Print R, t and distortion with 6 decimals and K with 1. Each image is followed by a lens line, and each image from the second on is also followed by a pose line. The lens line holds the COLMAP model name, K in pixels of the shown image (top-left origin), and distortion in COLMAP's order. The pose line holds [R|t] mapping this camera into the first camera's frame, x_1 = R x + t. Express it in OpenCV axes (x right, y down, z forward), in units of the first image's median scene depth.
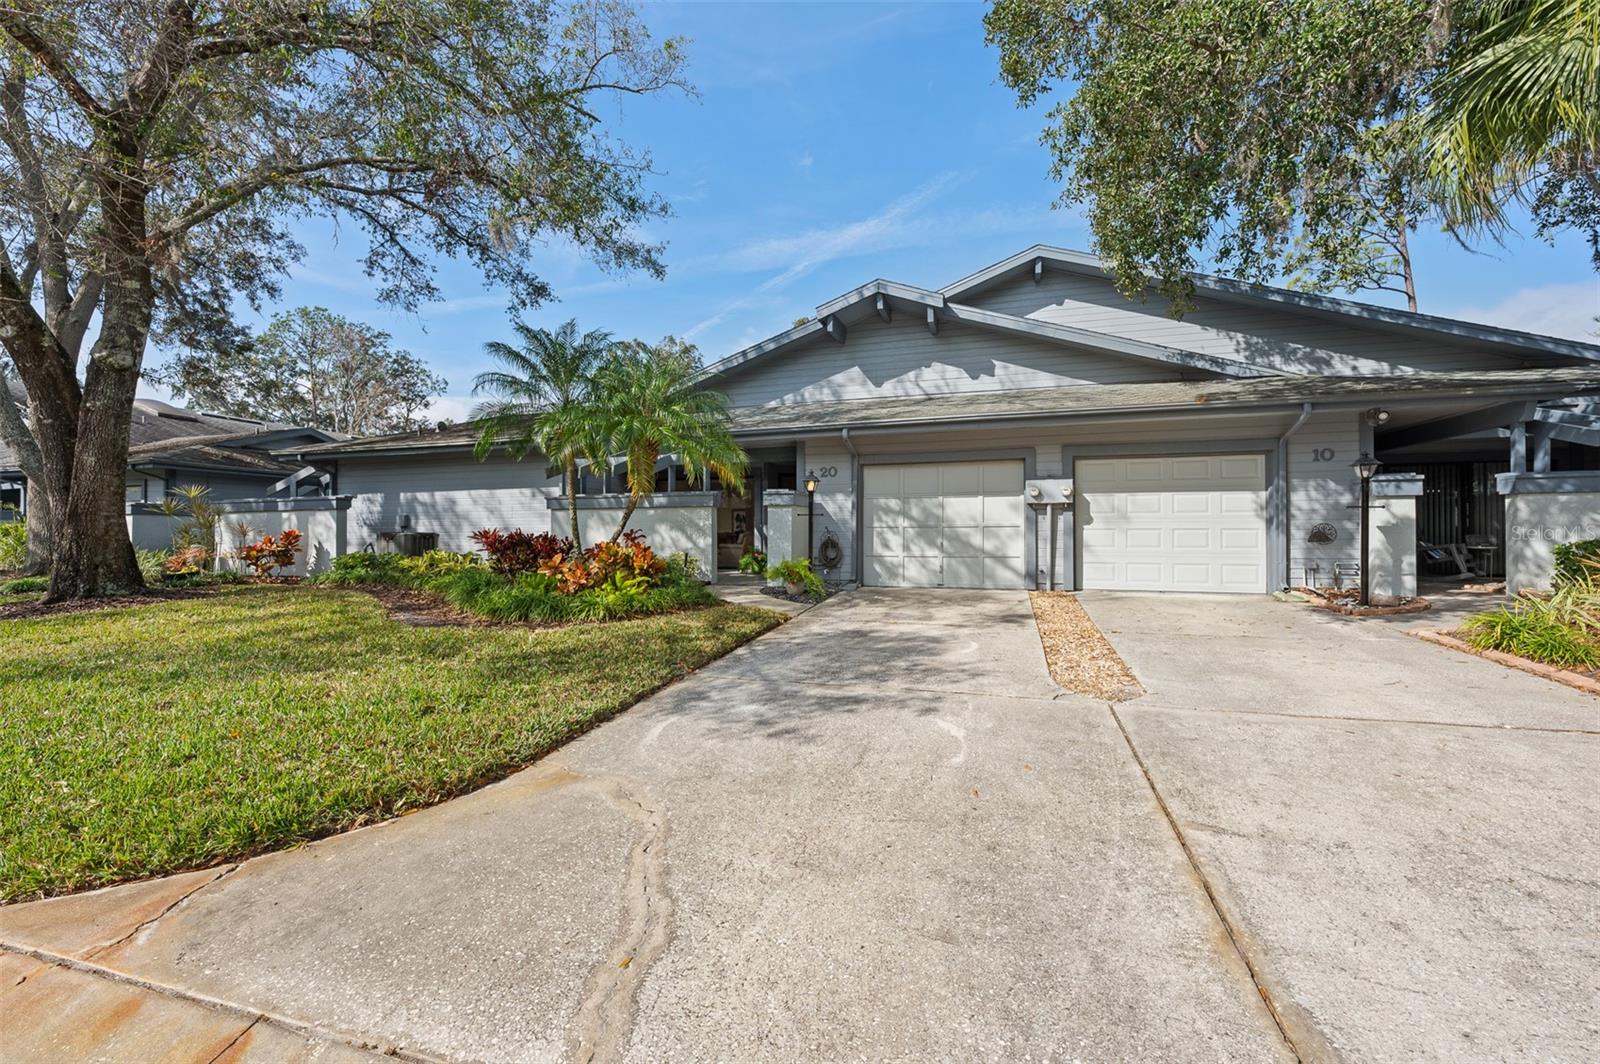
lens RADIAL K [[636.9, 0, 798.4], [0, 636.9, 523.9], [0, 0, 1]] dist [0.001963, 0.000349]
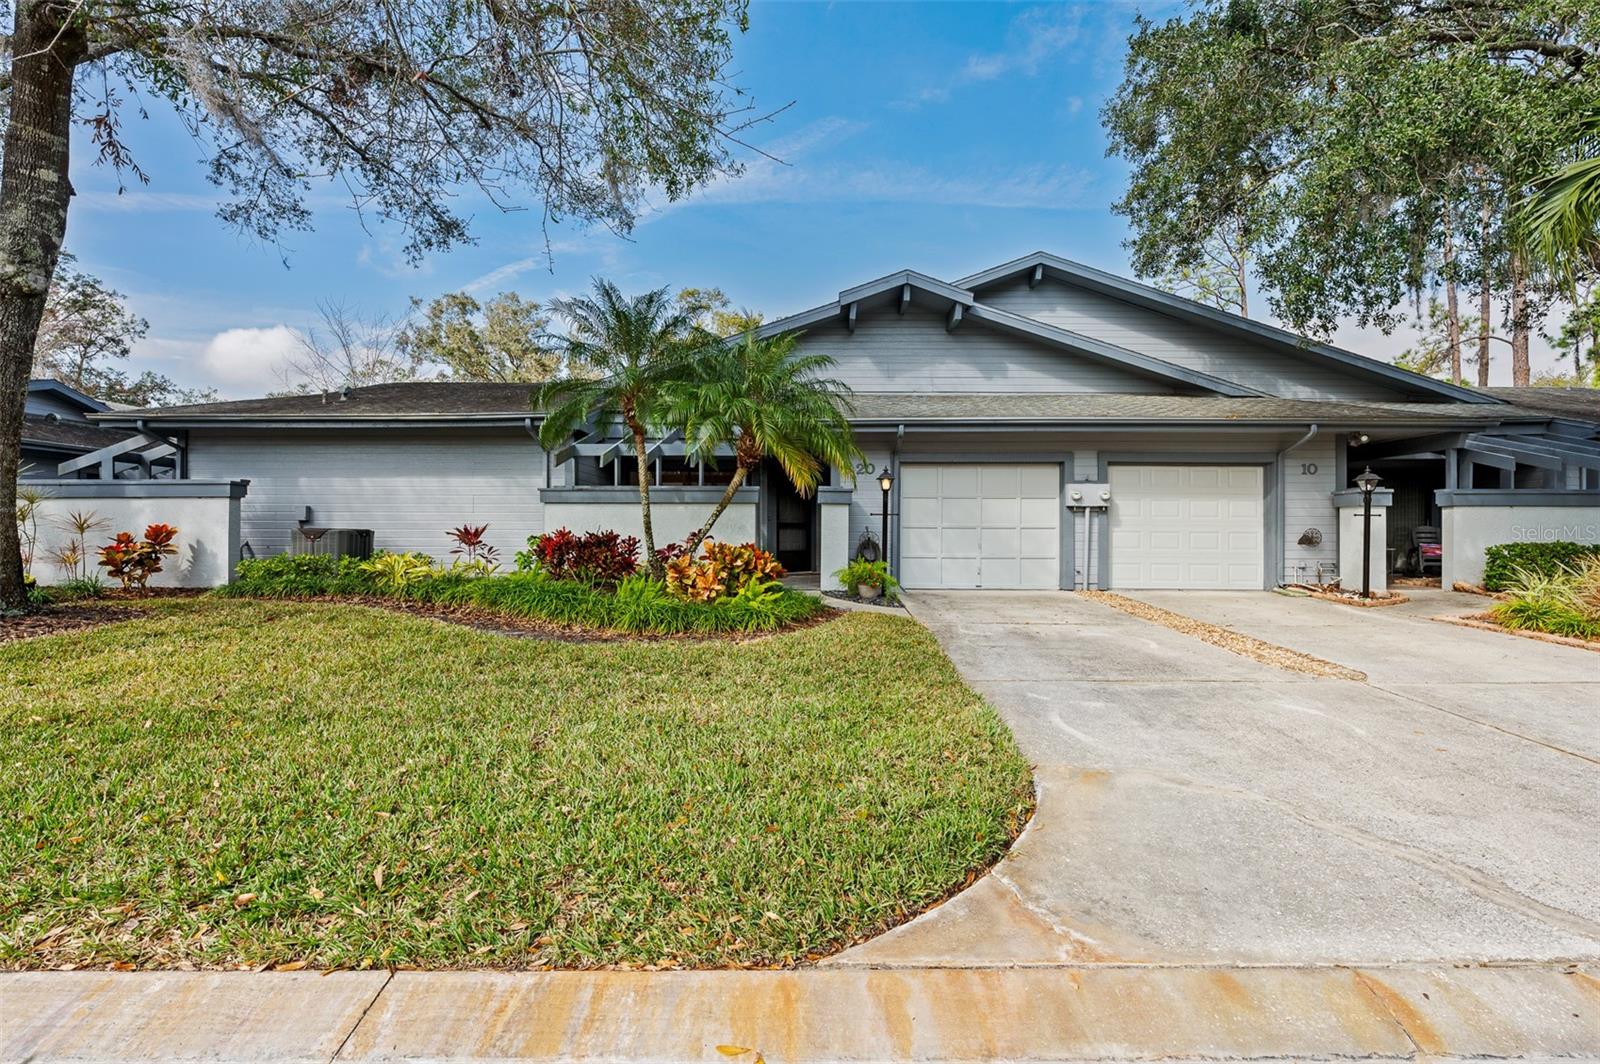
lens RADIAL K [[712.6, 0, 800.0], [0, 712.6, 532.0], [0, 0, 1]] dist [-0.004127, -0.000382]
pose [[0.961918, 0.007435, 0.273238, -0.346831], [-0.011613, 0.999839, 0.013678, -0.000669], [-0.273092, -0.016331, 0.961849, 0.010308]]
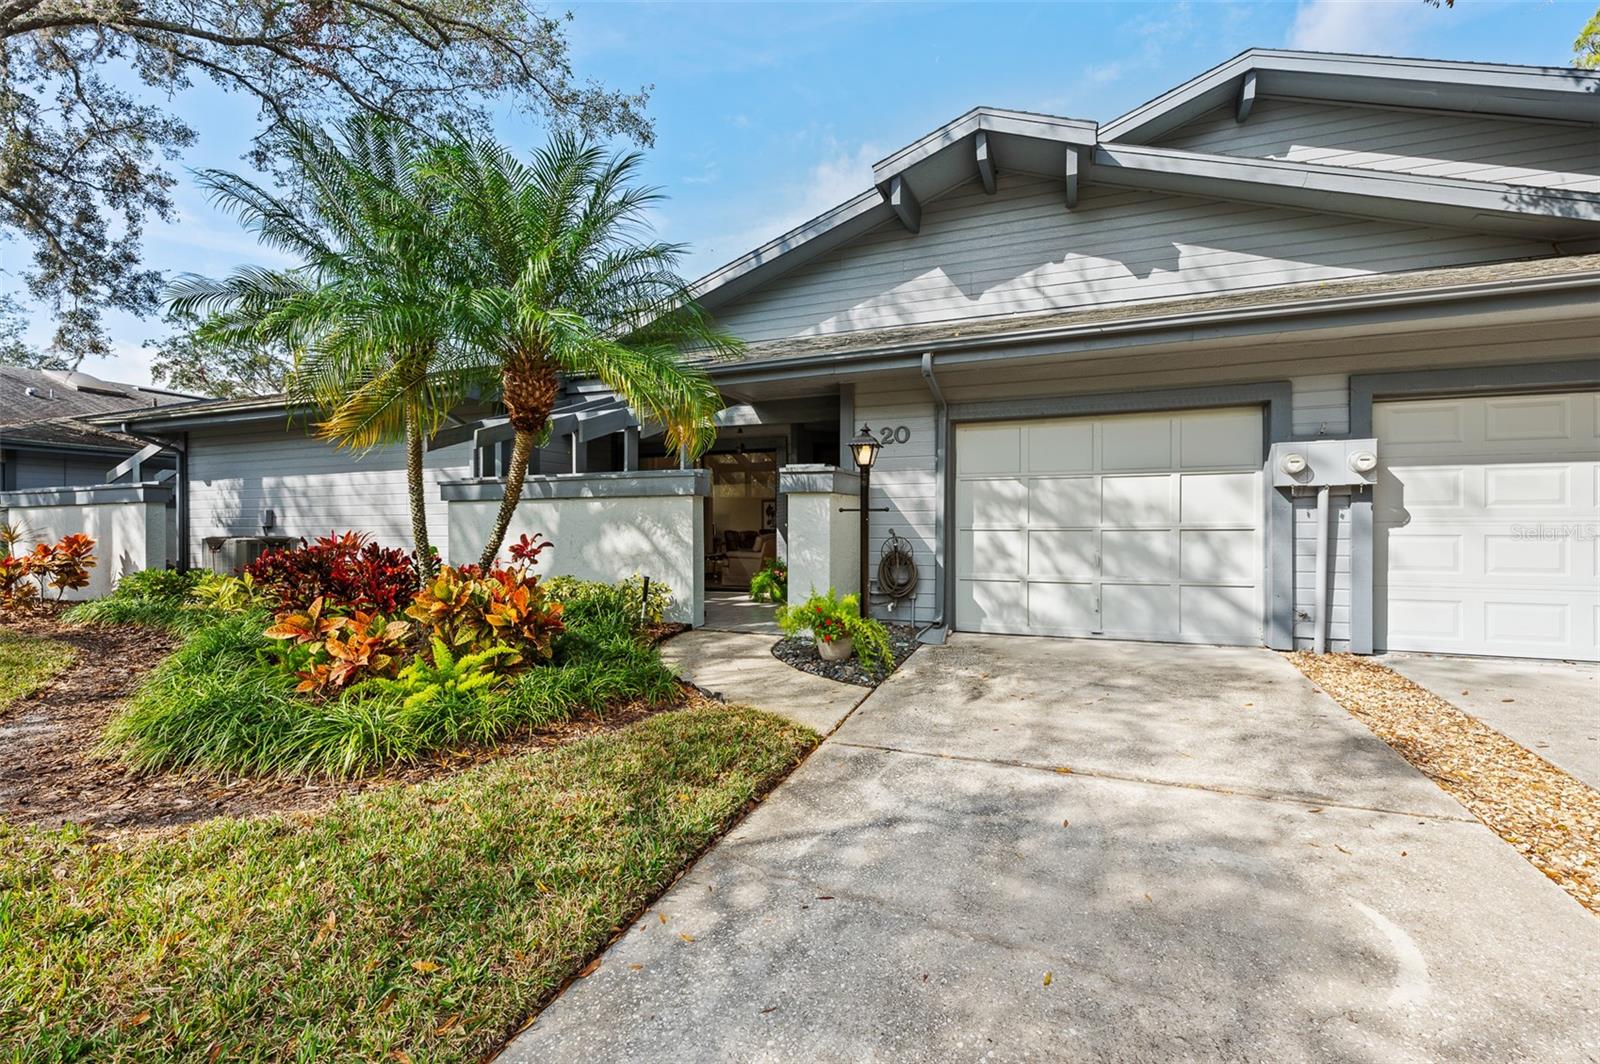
lens RADIAL K [[695.8, 0, 800.0], [0, 695.8, 532.0], [0, 0, 1]] dist [-0.000588, -0.000280]
pose [[0.997562, -0.000808, -0.069780, 0.005634], [0.002508, 0.999702, 0.024268, -0.008737], [0.069739, -0.024383, 0.997267, 0.372540]]
